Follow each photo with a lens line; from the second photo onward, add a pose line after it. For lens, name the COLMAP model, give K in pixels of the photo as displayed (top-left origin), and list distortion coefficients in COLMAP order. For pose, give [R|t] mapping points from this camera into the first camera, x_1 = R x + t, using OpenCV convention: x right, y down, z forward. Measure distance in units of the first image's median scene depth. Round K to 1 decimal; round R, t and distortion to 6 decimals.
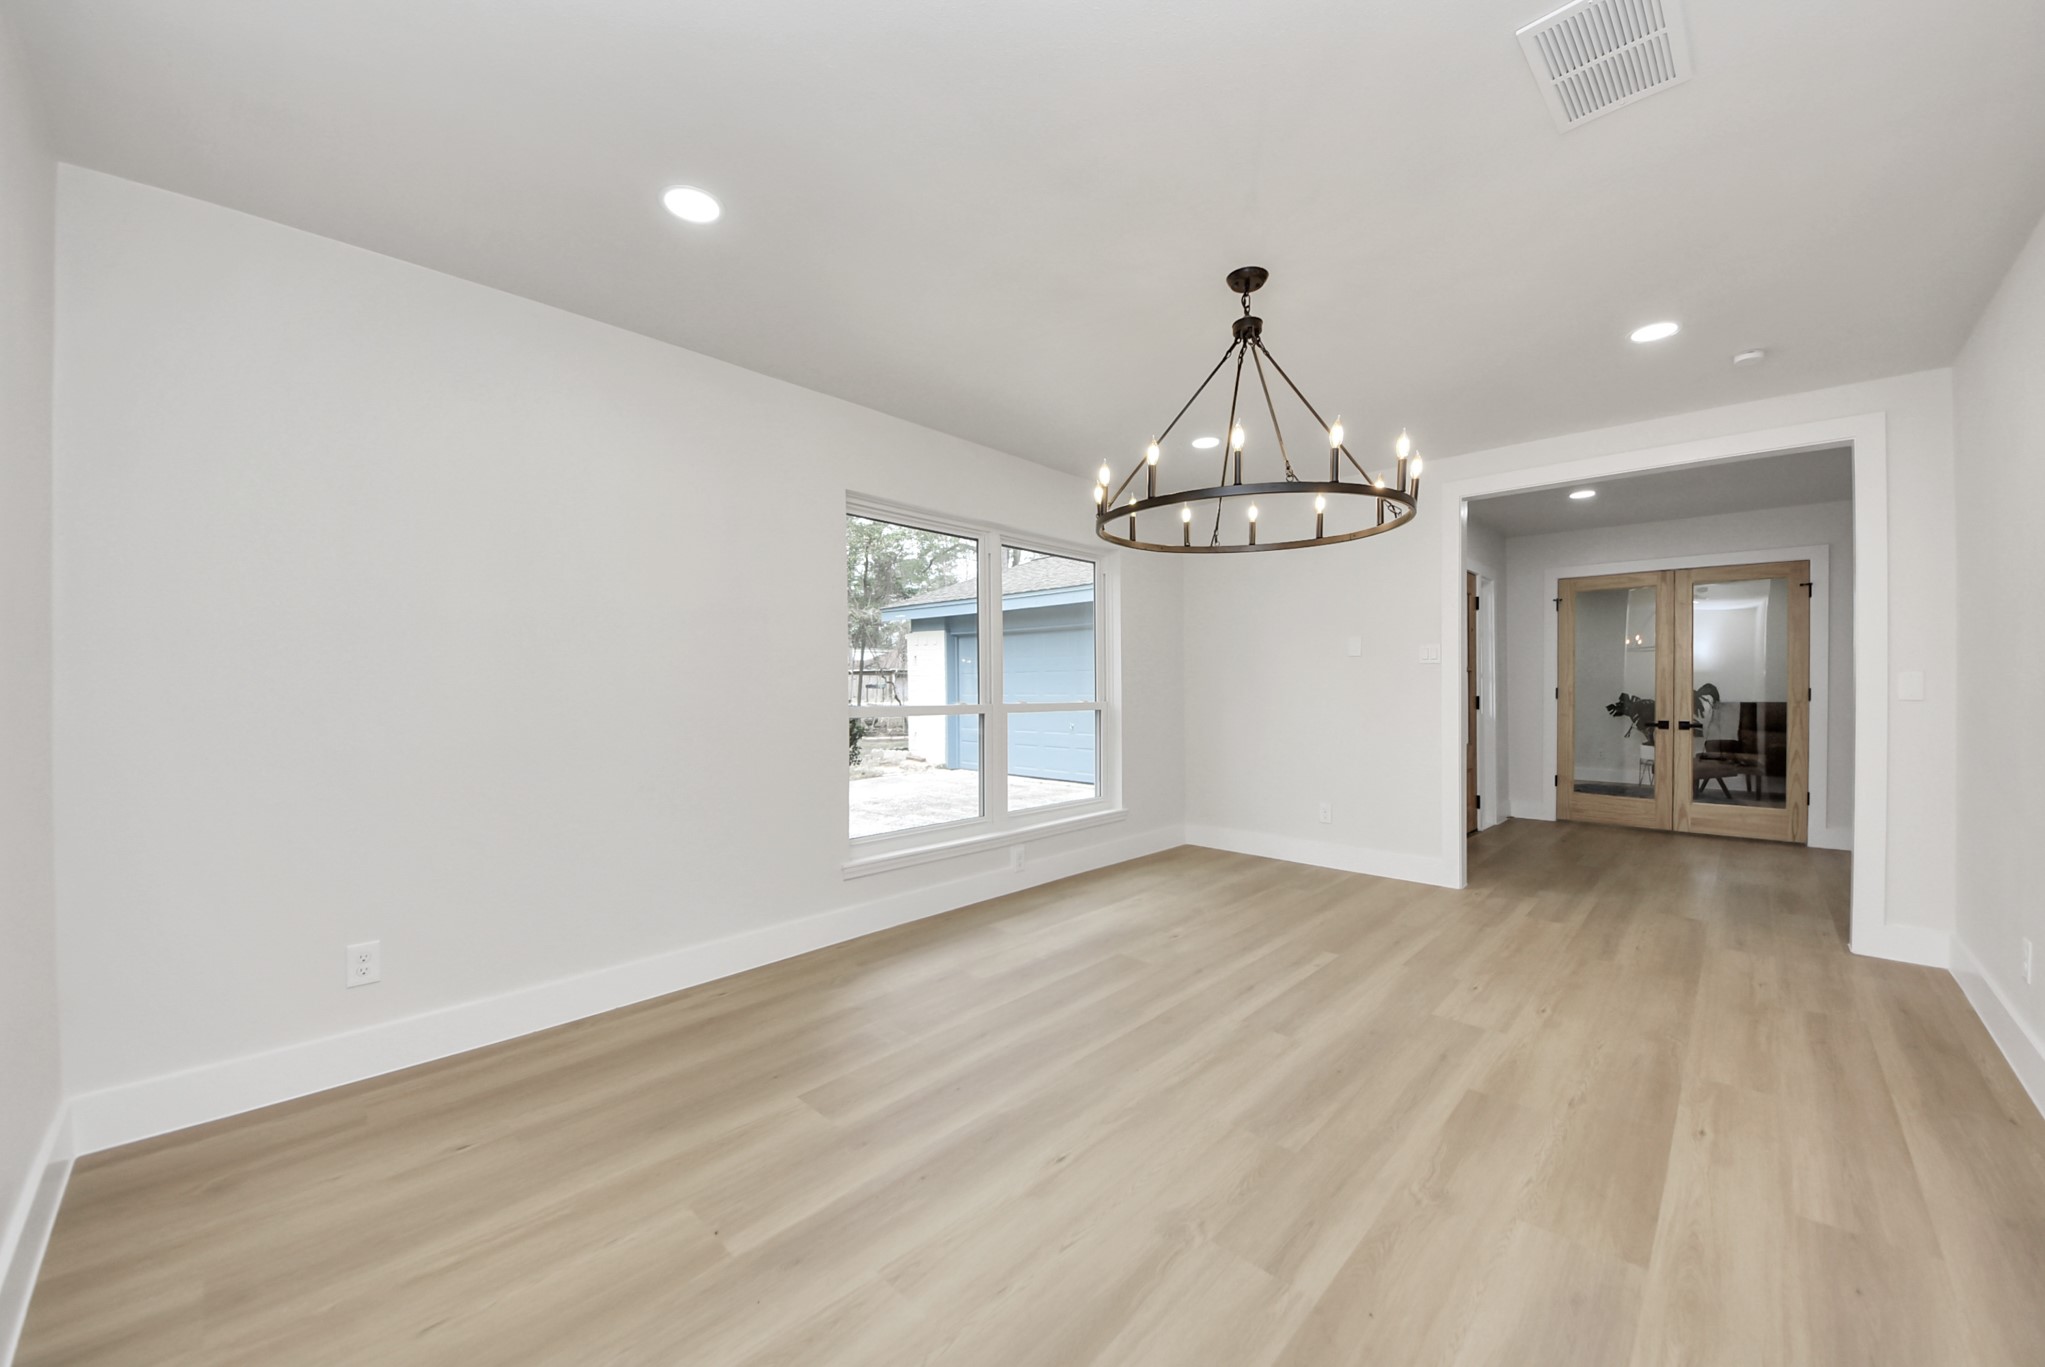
lens RADIAL K [[760.6, 0, 1028.8], [0, 760.6, 687.5], [0, 0, 1]] dist [0.001055, -0.007683]
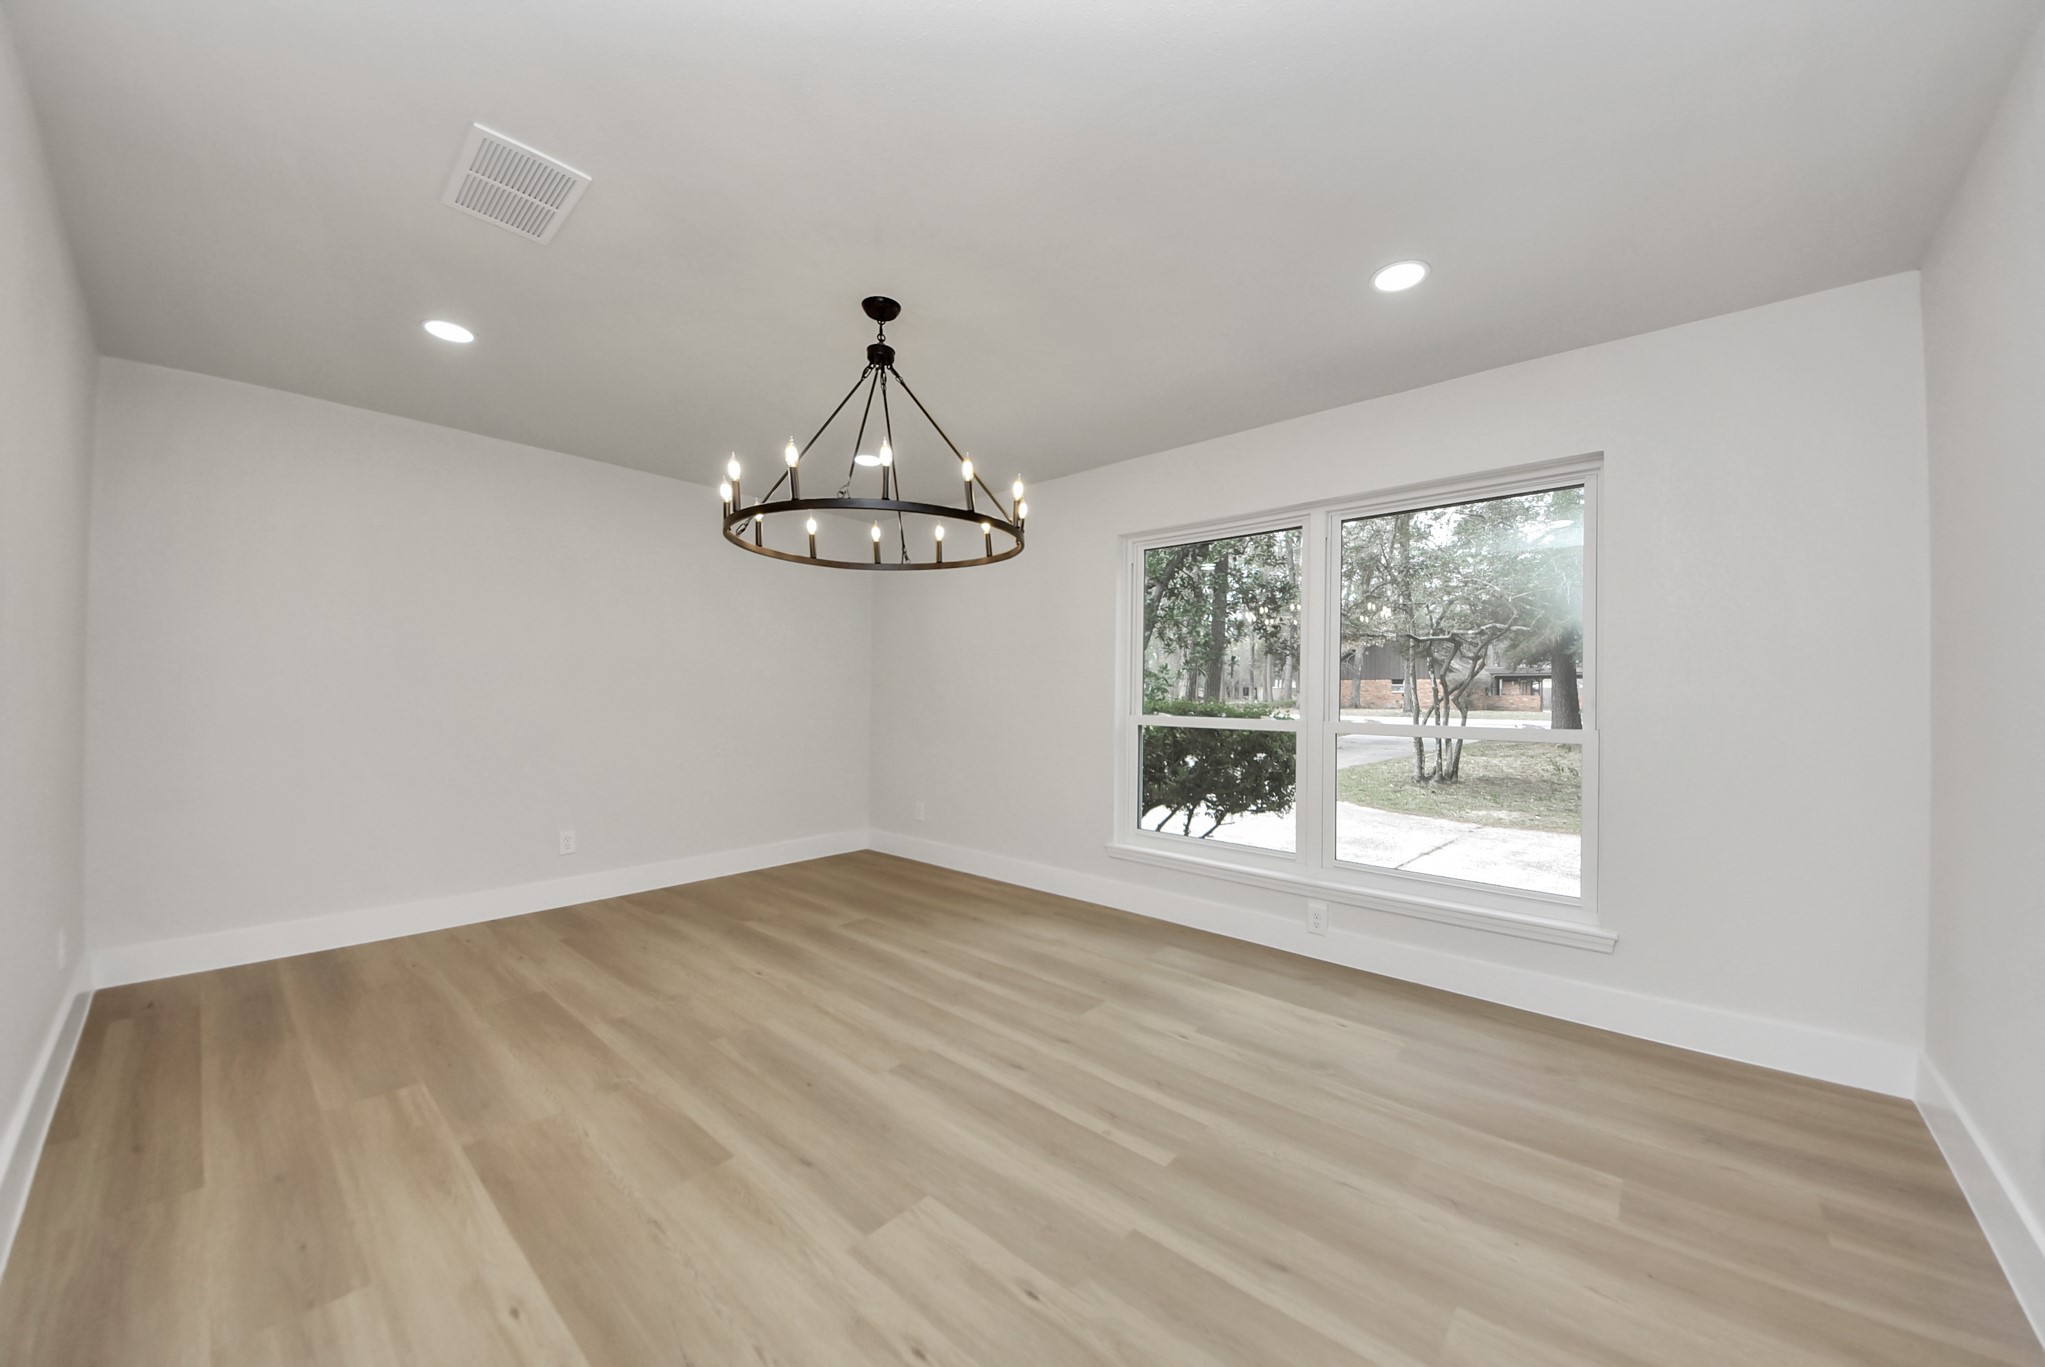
lens RADIAL K [[760.6, 0, 1028.8], [0, 760.6, 687.5], [0, 0, 1]] dist [0.001055, -0.007683]
pose [[0.029954, 0.002566, -0.999548, 1.252576], [-0.023192, 0.999729, 0.001872, -0.006814], [0.999282, 0.023125, 0.030006, 1.122960]]
